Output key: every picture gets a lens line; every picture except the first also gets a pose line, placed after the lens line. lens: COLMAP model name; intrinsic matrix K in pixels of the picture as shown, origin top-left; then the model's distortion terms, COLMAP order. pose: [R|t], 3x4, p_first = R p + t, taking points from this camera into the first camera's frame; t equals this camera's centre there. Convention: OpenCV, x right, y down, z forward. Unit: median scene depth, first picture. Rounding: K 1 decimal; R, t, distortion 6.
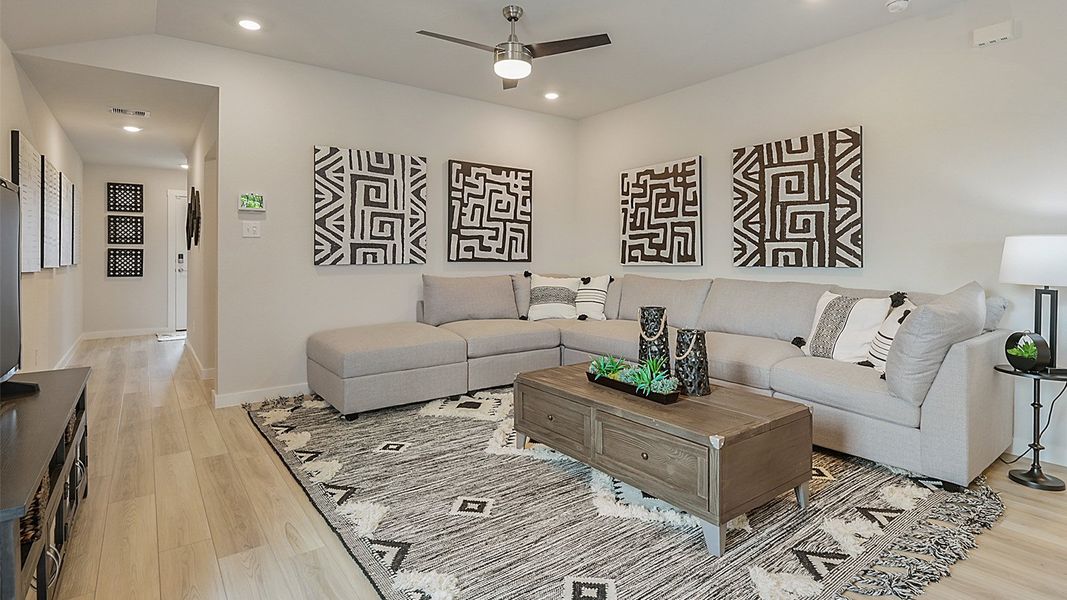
lens RADIAL K [[519.9, 0, 537.8], [0, 519.9, 257.0], [0, 0, 1]] dist [-0.002803, 0.000785]
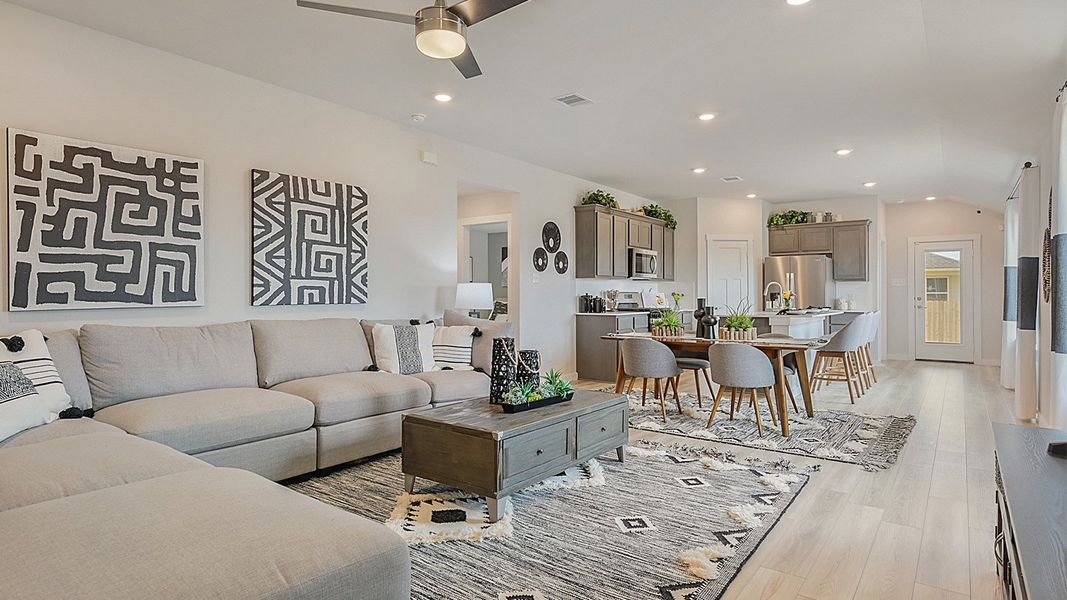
lens RADIAL K [[577.7, 0, 528.4], [0, 577.7, 289.8], [0, 0, 1]] dist [-0.000881, 0.000181]
pose [[-0.273987, 0.008775, 0.961693, -0.604616], [-0.000147, 0.999958, -0.009166, 0.000586], [-0.961733, -0.002652, -0.273974, 0.758654]]
